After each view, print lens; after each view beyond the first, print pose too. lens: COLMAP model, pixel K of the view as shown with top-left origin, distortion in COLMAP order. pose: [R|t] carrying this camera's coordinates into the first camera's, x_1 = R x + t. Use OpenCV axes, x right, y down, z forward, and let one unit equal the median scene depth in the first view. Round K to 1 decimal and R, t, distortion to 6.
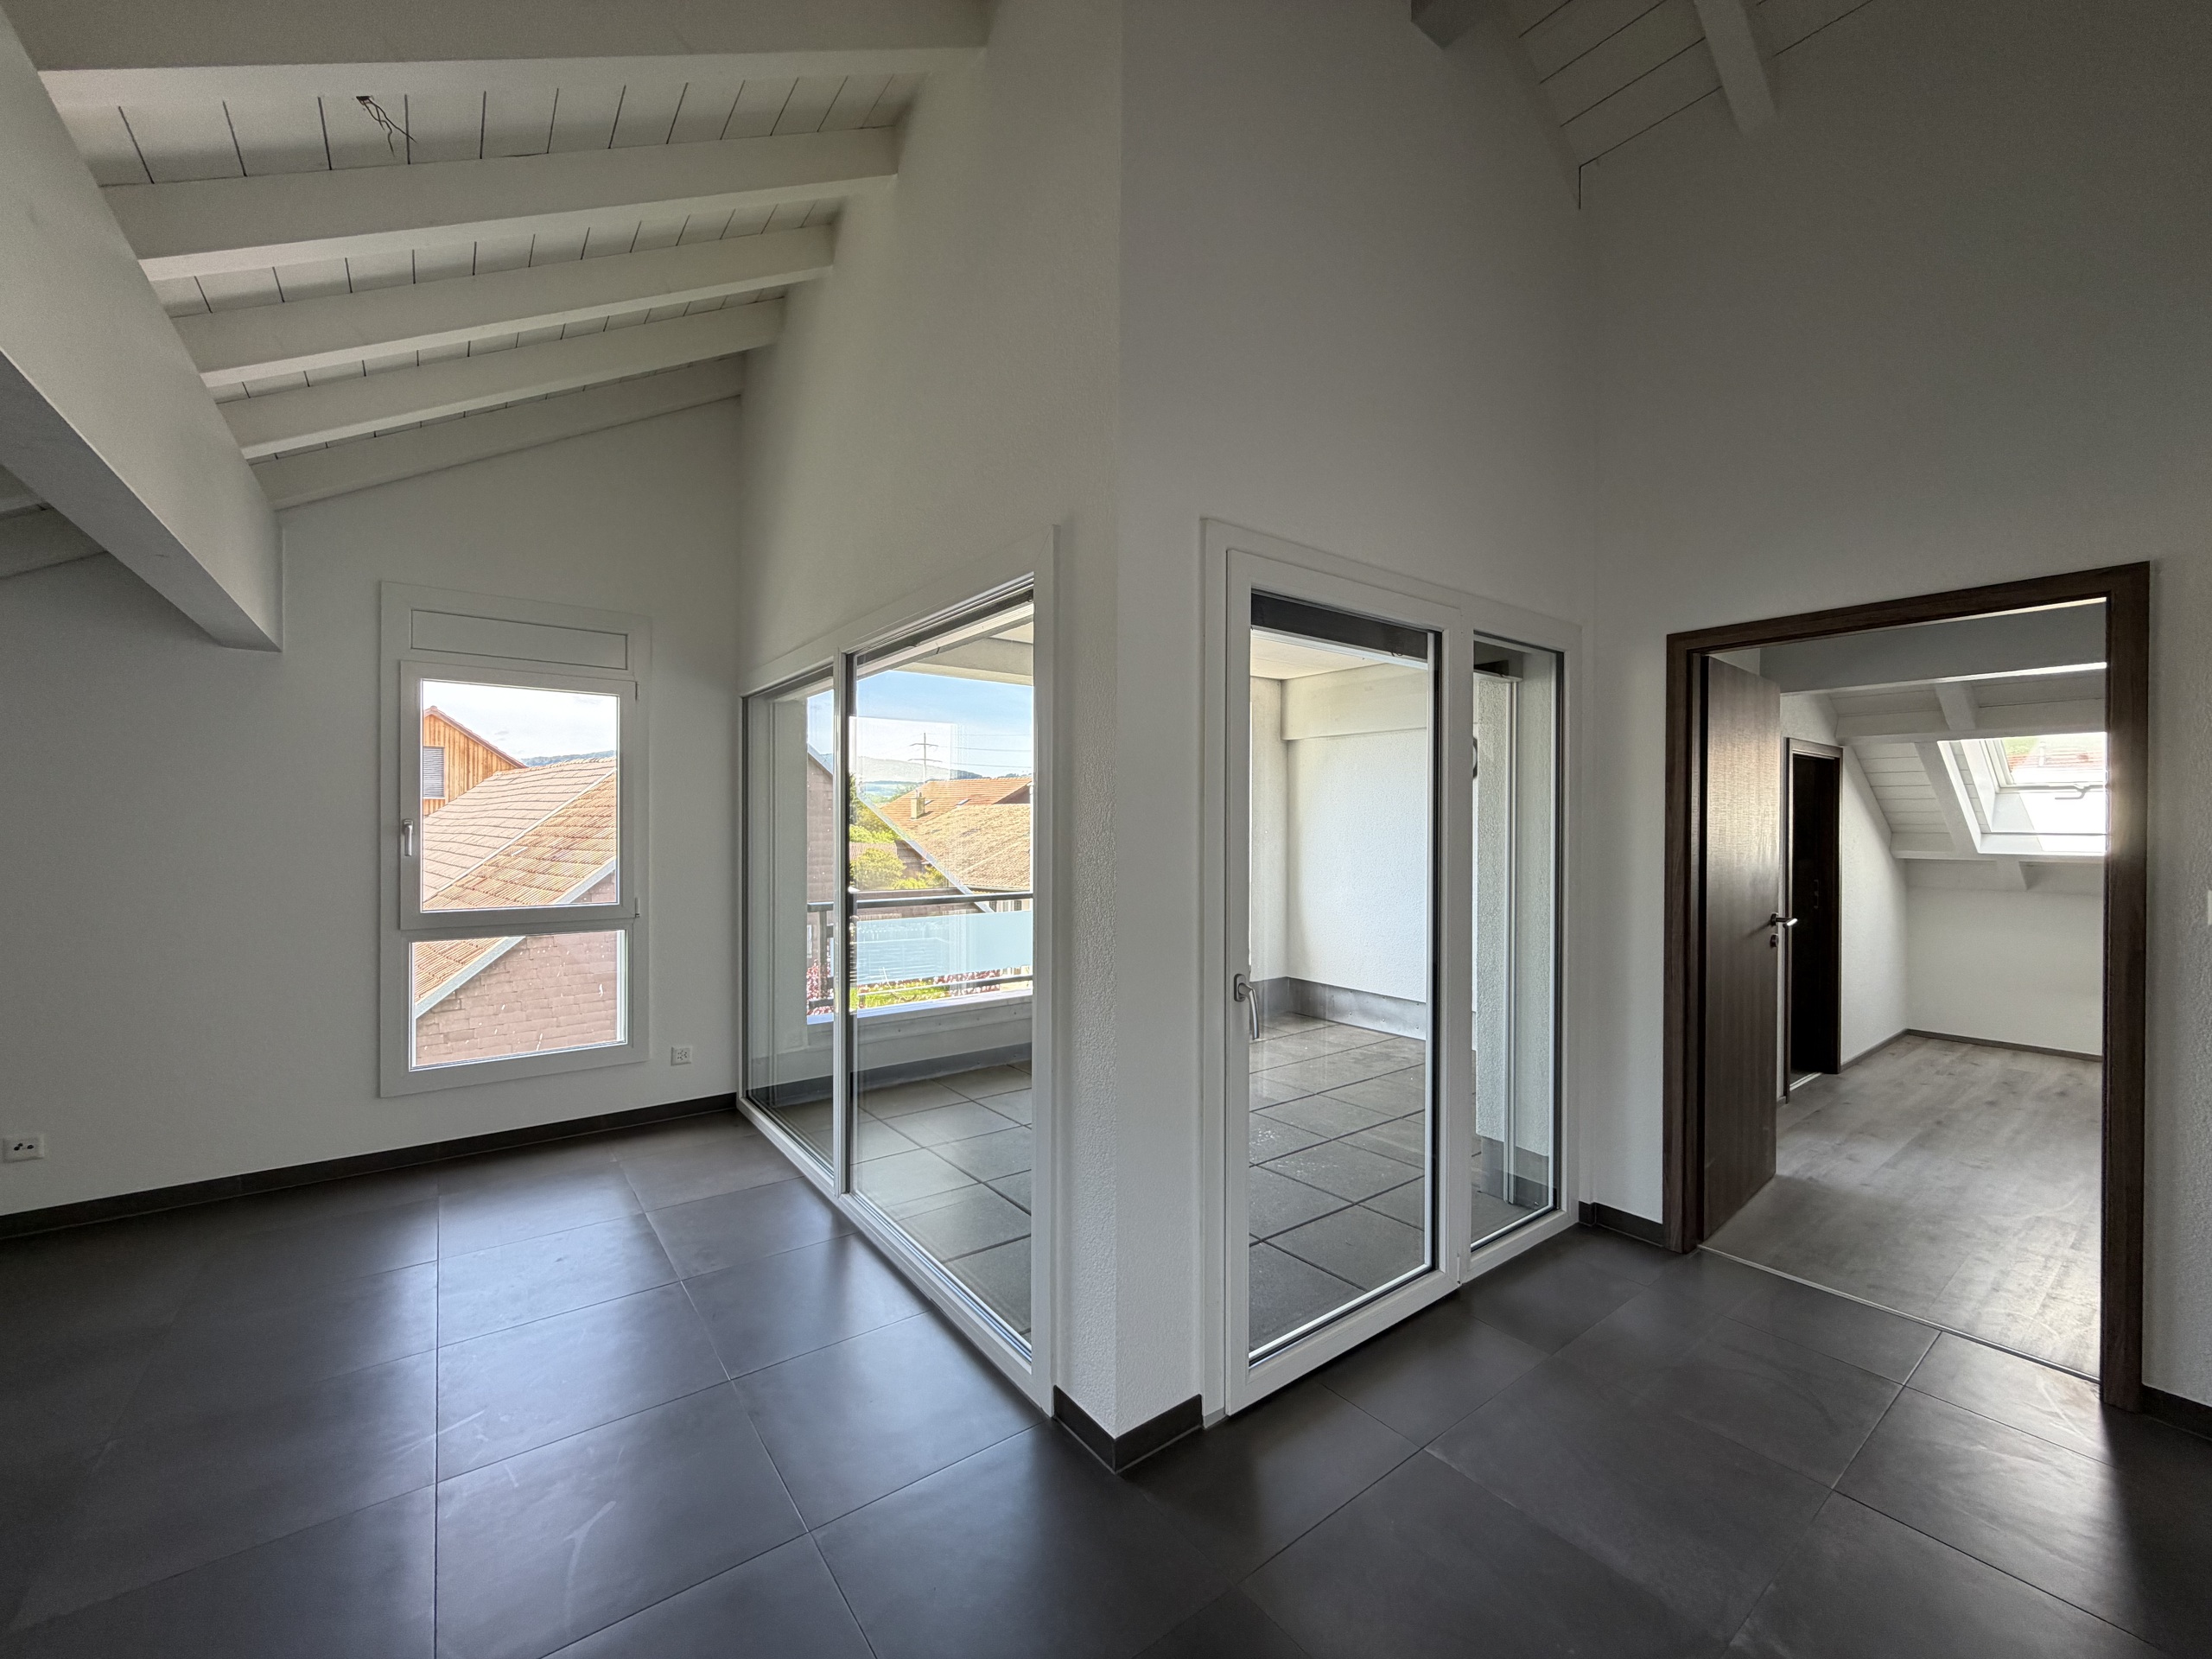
lens RADIAL K [[878.8, 0, 1102.3], [0, 878.8, 831.0], [0, 0, 1]] dist [-0.000981, -0.000057]
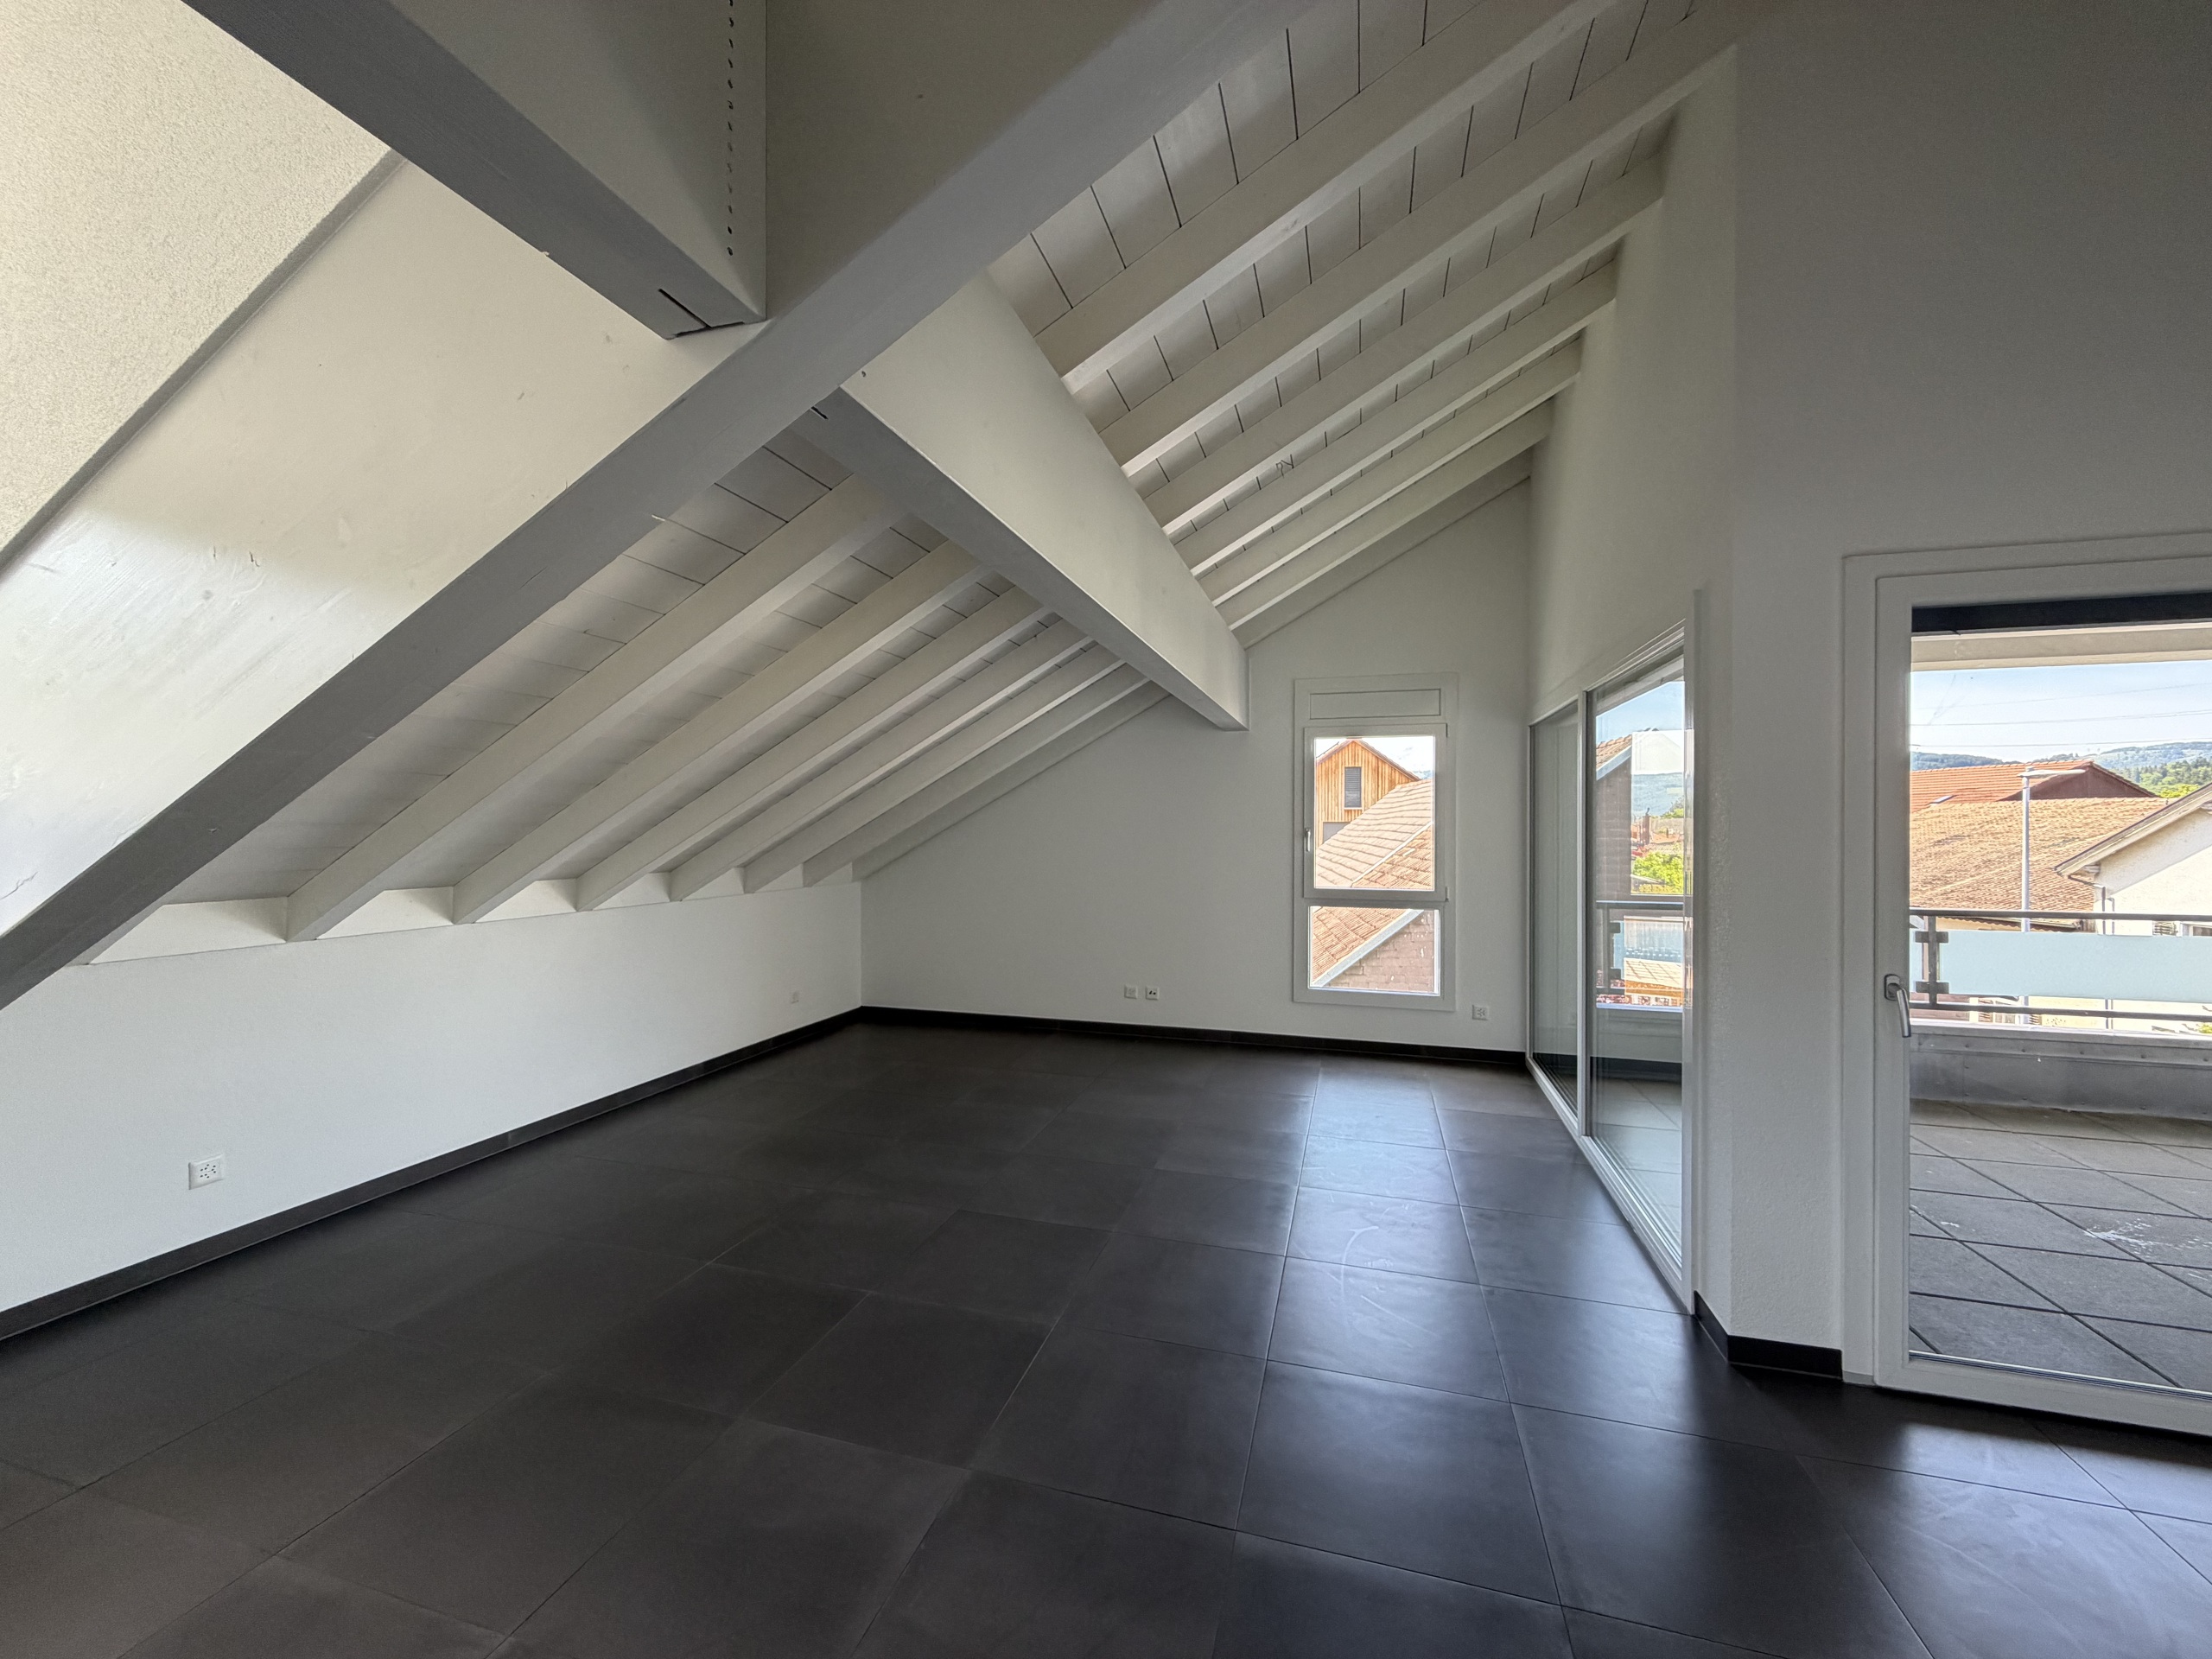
lens RADIAL K [[879.5, 0, 1106.0], [0, 879.5, 829.5], [0, 0, 1]] dist [0.000927, -0.000120]
pose [[0.597268, -0.000561, -0.802042, 0.254938], [-0.005299, 0.999975, -0.004645, -0.001411], [0.802025, 0.007024, 0.597250, -0.230373]]
